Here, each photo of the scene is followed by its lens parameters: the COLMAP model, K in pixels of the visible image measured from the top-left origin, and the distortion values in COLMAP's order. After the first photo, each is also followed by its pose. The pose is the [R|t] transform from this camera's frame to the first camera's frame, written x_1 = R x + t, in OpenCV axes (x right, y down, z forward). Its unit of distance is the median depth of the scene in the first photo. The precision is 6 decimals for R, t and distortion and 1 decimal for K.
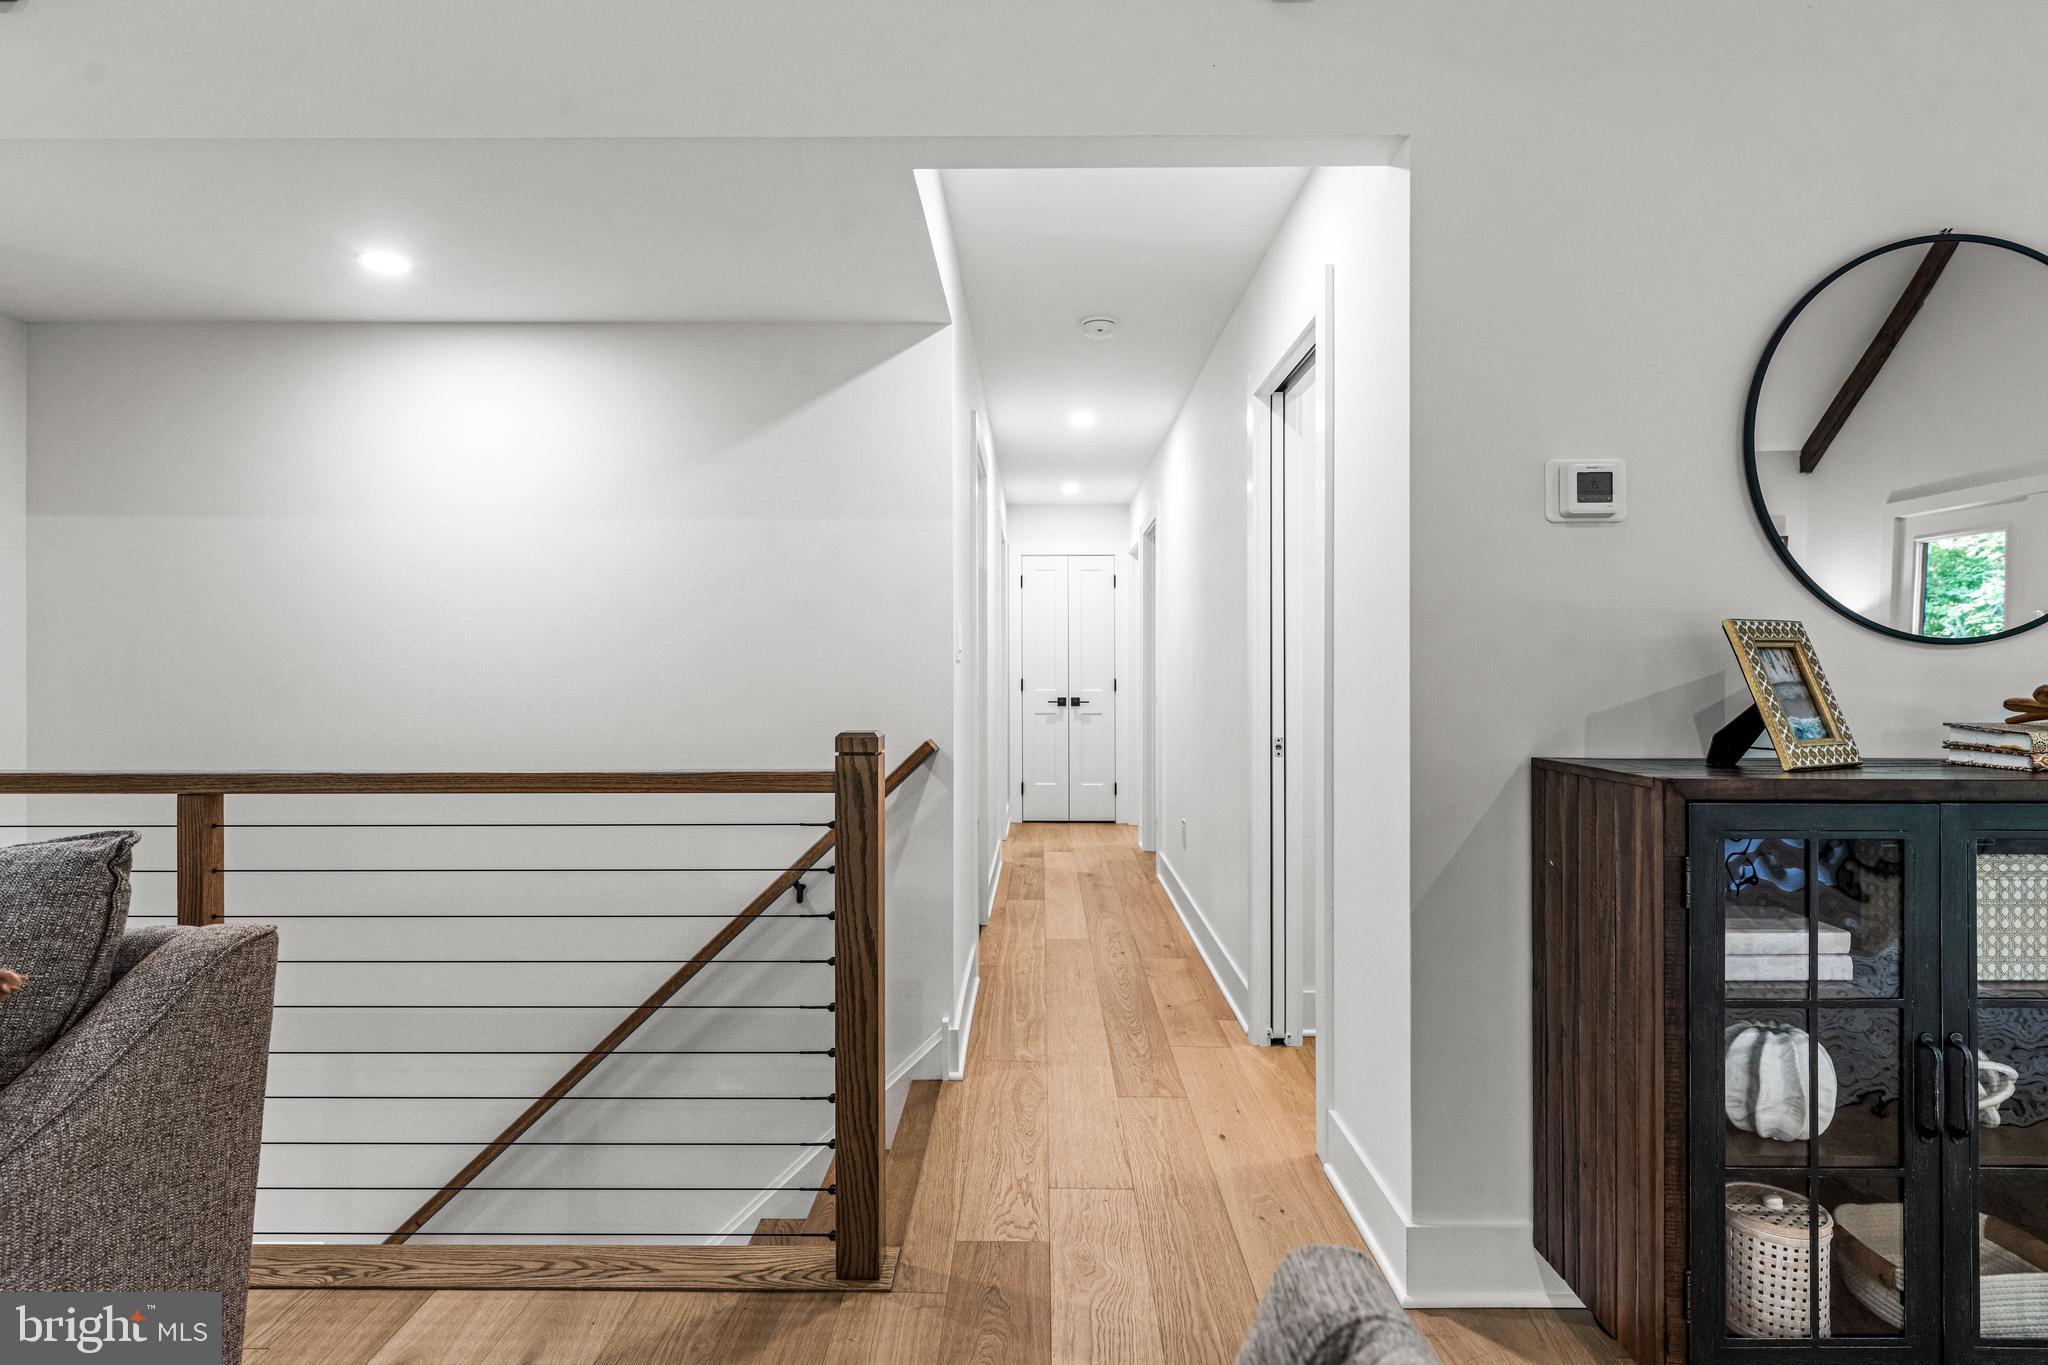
lens RADIAL K [[1054.3, 0, 1024.2], [0, 1054.3, 668.3], [0, 0, 1]] dist [0.001803, 0.000242]
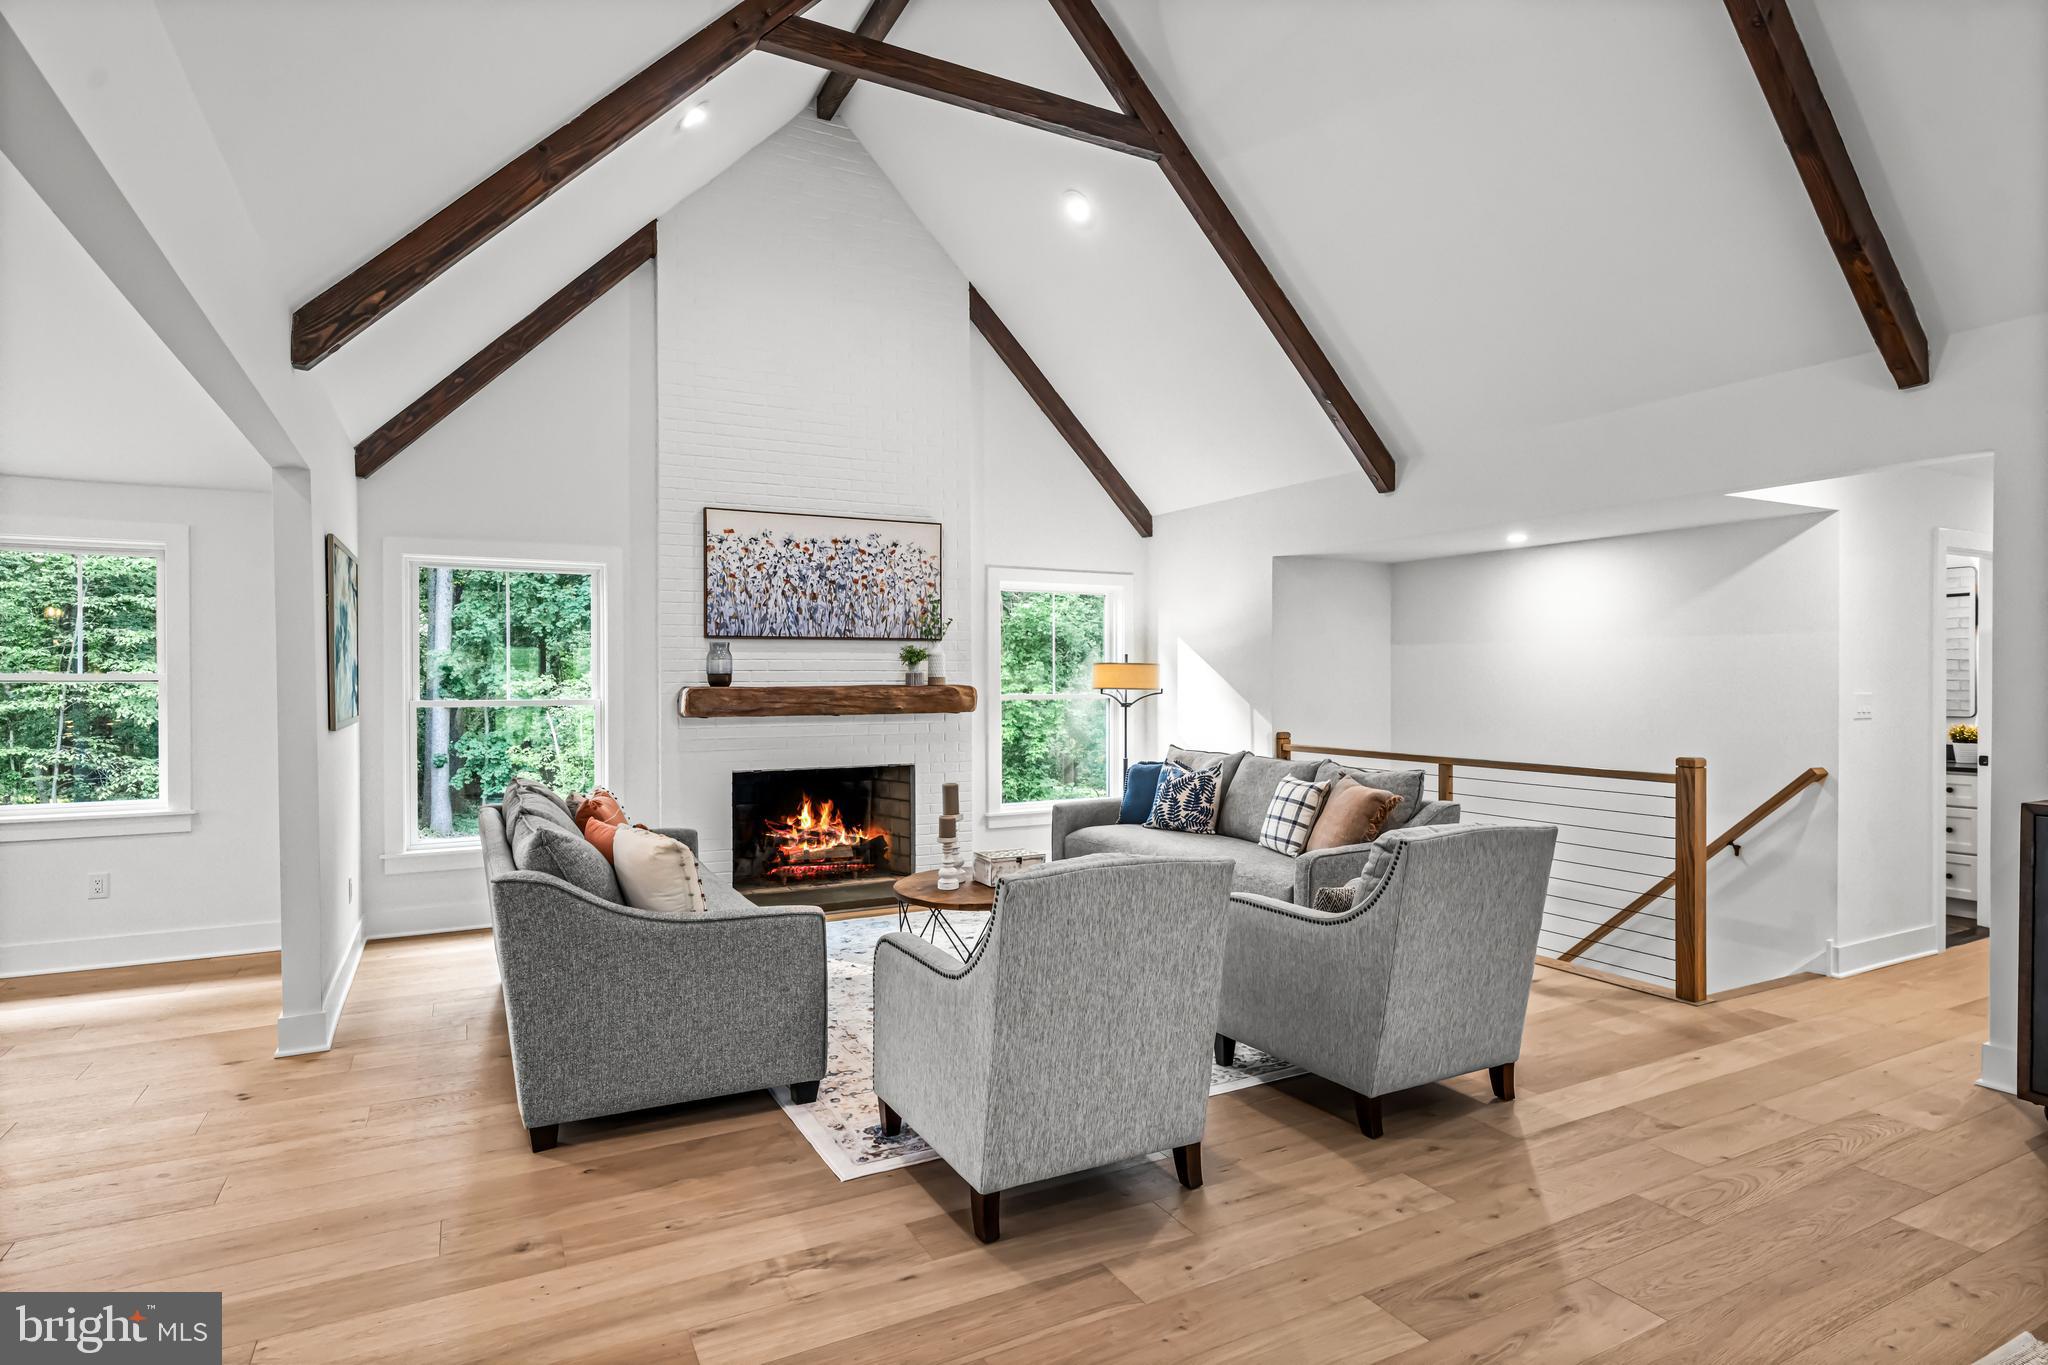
lens RADIAL K [[1062.4, 0, 1024.0], [0, 1062.4, 682.5], [0, 0, 1]] dist [0.001179, 0.000529]
pose [[0.483876, 0.006466, -0.875113, 1.082116], [0.000102, 0.999972, 0.007445, -0.111101], [0.875137, -0.003692, 0.483862, -1.266296]]
